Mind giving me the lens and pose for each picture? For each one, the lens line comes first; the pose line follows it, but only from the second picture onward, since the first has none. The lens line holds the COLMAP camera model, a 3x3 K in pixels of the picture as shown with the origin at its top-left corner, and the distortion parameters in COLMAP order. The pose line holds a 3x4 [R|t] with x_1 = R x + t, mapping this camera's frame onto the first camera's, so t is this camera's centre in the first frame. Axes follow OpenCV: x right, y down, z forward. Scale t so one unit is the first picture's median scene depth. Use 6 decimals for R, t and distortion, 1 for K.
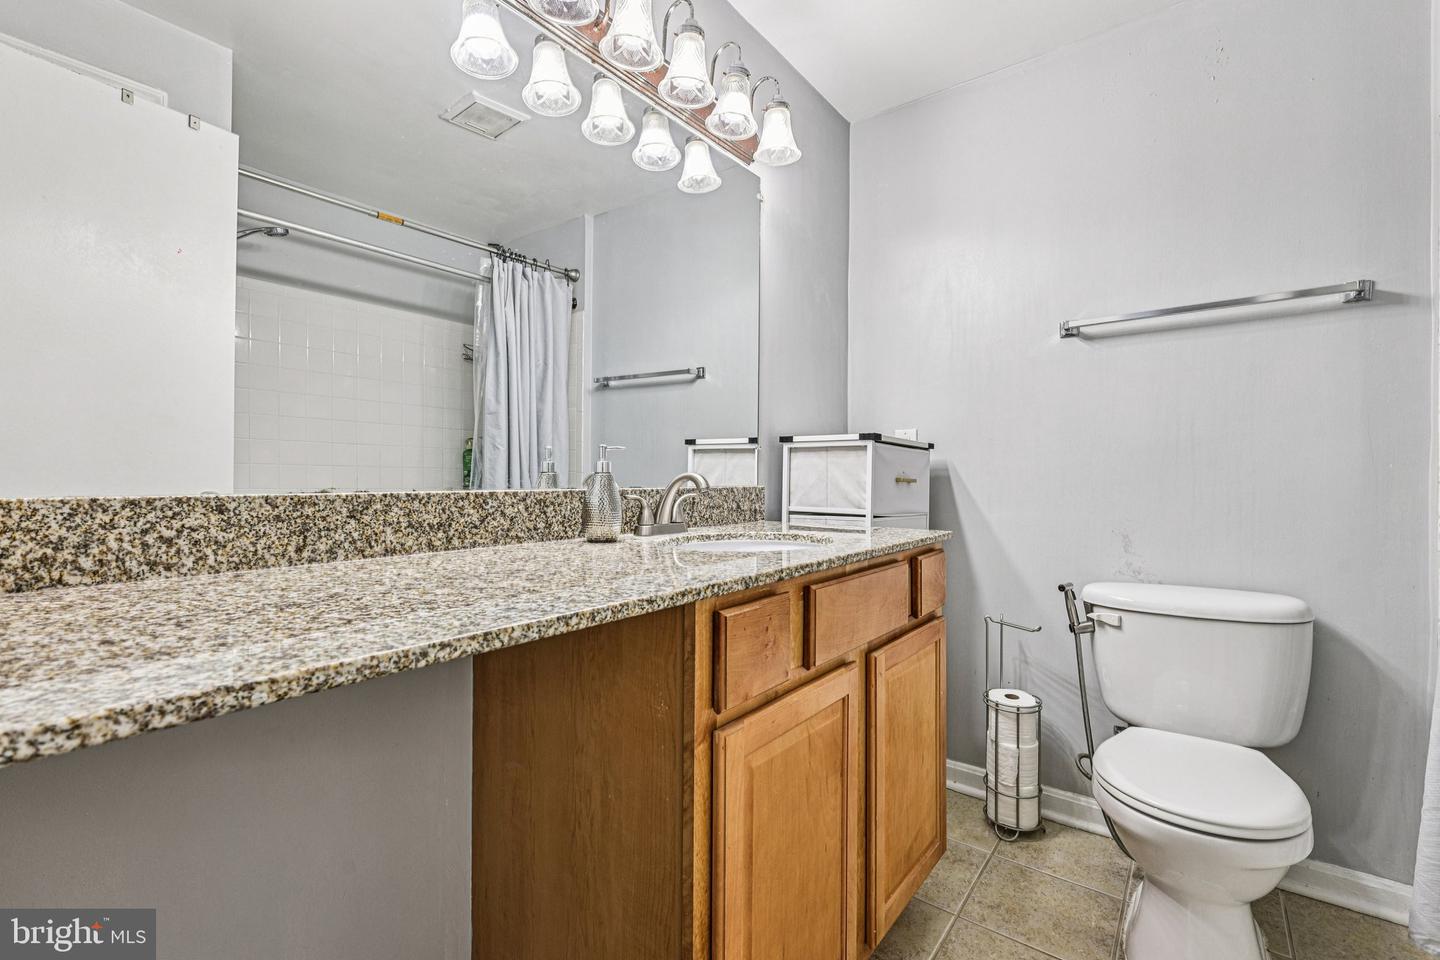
lens RADIAL K [[630.5, 0, 716.8], [0, 630.5, 477.9], [0, 0, 1]] dist [0.004059, -0.000802]
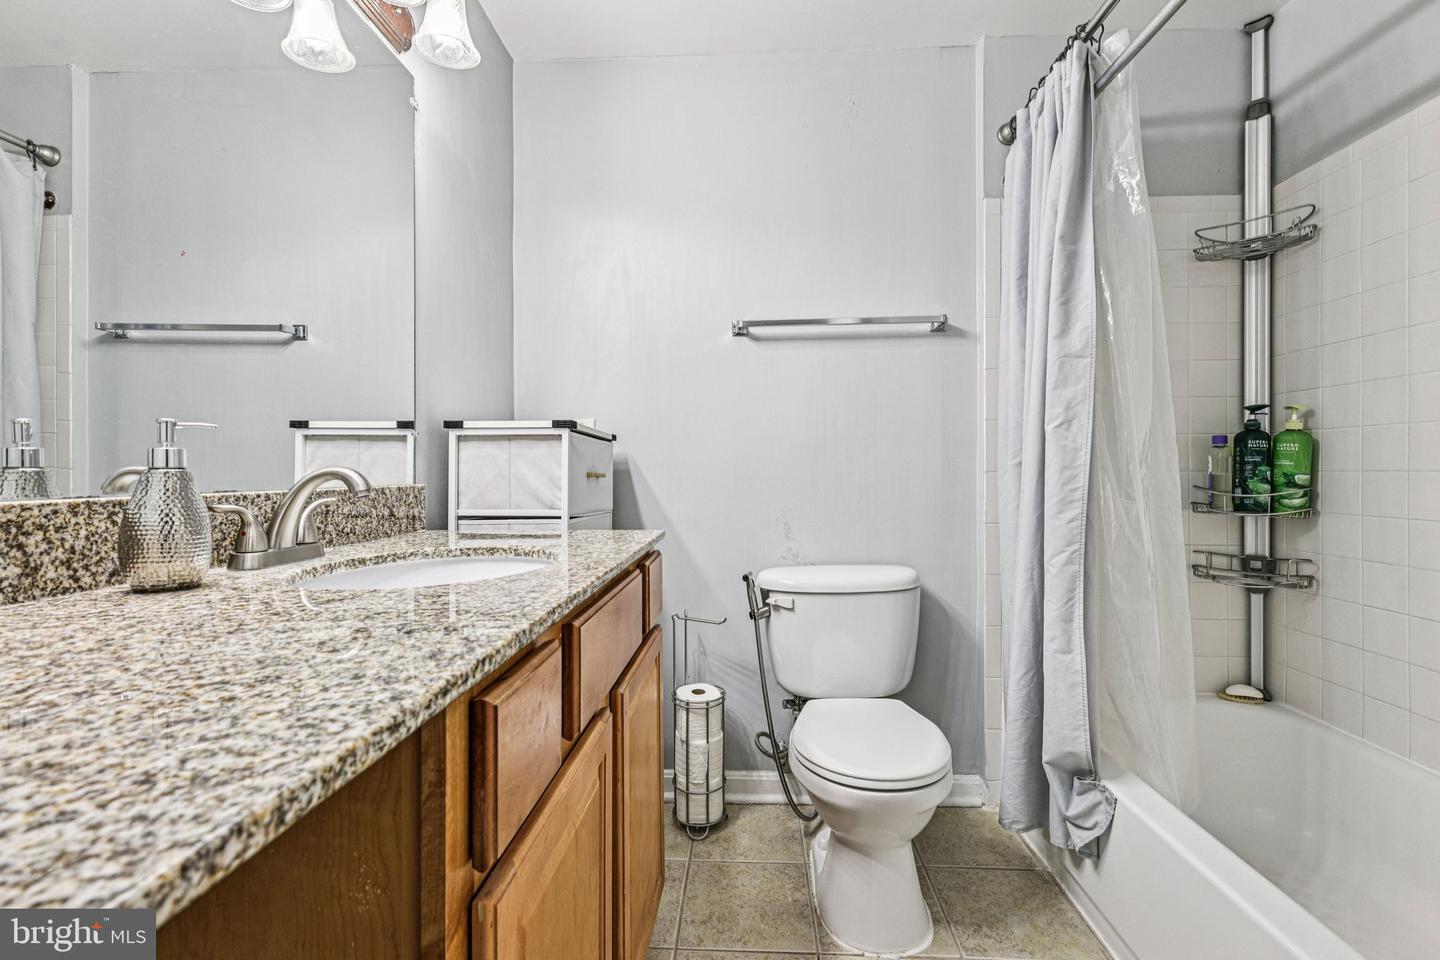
lens RADIAL K [[630.5, 0, 724.6], [0, 630.5, 474.3], [0, 0, 1]] dist [0.004059, -0.000802]
pose [[0.820159, -0.010642, 0.572037, -0.067449], [0.009335, 0.999943, 0.005220, -0.000174], [-0.572060, 0.001059, 0.820211, 0.175441]]
